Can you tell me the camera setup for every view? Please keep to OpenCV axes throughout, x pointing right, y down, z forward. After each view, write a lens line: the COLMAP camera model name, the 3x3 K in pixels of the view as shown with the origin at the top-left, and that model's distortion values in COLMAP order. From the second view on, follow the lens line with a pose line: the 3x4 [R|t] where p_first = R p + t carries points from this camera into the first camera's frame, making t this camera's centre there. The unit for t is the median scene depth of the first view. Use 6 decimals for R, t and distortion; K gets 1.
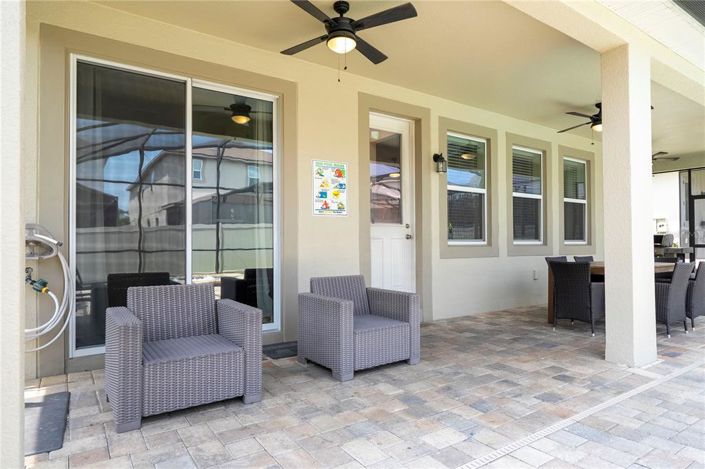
lens RADIAL K [[407.7, 0, 352.5], [0, 407.7, 234.5], [0, 0, 1]] dist [0.000732, 0.000172]
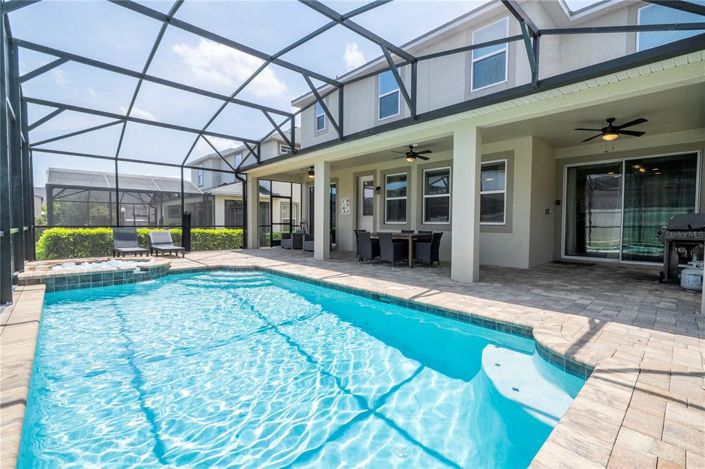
lens RADIAL K [[320.2, 0, 352.5], [0, 320.2, 234.5], [0, 0, 1]] dist [-0.000665, 0.000337]
pose [[0.143681, 0.039431, -0.988838, 2.167607], [0.008587, 0.999119, 0.041088, 0.011726], [0.989587, -0.014395, 0.143216, 0.572964]]
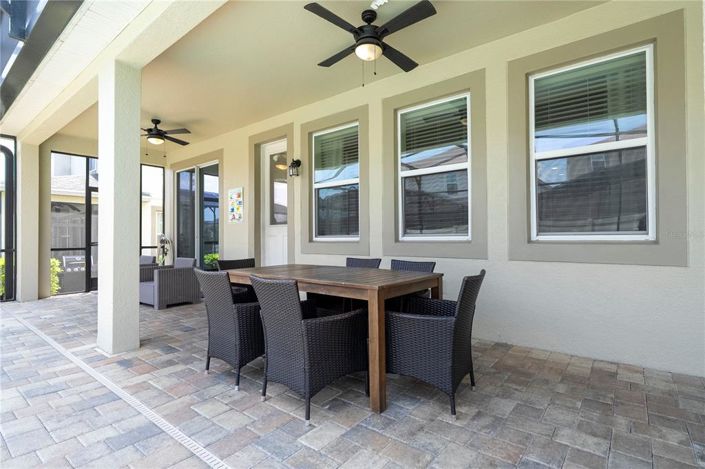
lens RADIAL K [[354.3, 0, 352.5], [0, 354.3, 234.5], [0, 0, 1]] dist [0.001321, 0.000060]
pose [[0.283449, -0.012466, -0.958906, 1.210574], [0.022097, 0.999735, -0.006465, 0.017686], [0.958733, -0.019356, 0.283649, 0.884121]]
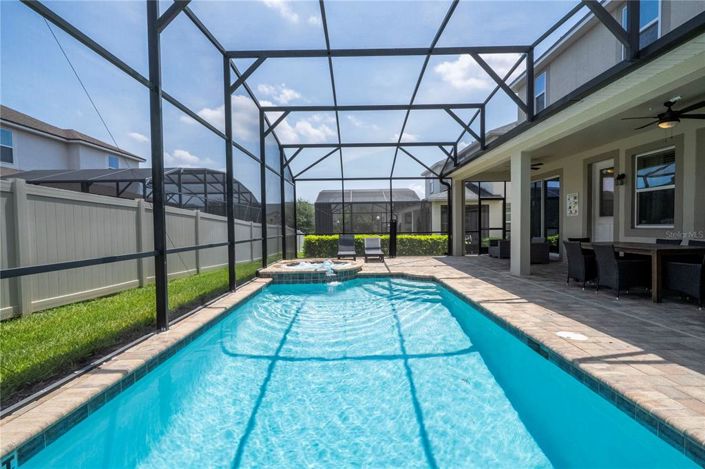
lens RADIAL K [[317.5, 0, 352.5], [0, 317.5, 234.5], [0, 0, 1]] dist [-0.010631, 0.000390]
pose [[-0.563590, 0.031602, -0.825450, 1.973661], [0.029668, 0.999398, 0.018006, -0.003104], [0.825522, -0.014341, -0.564188, 0.827220]]
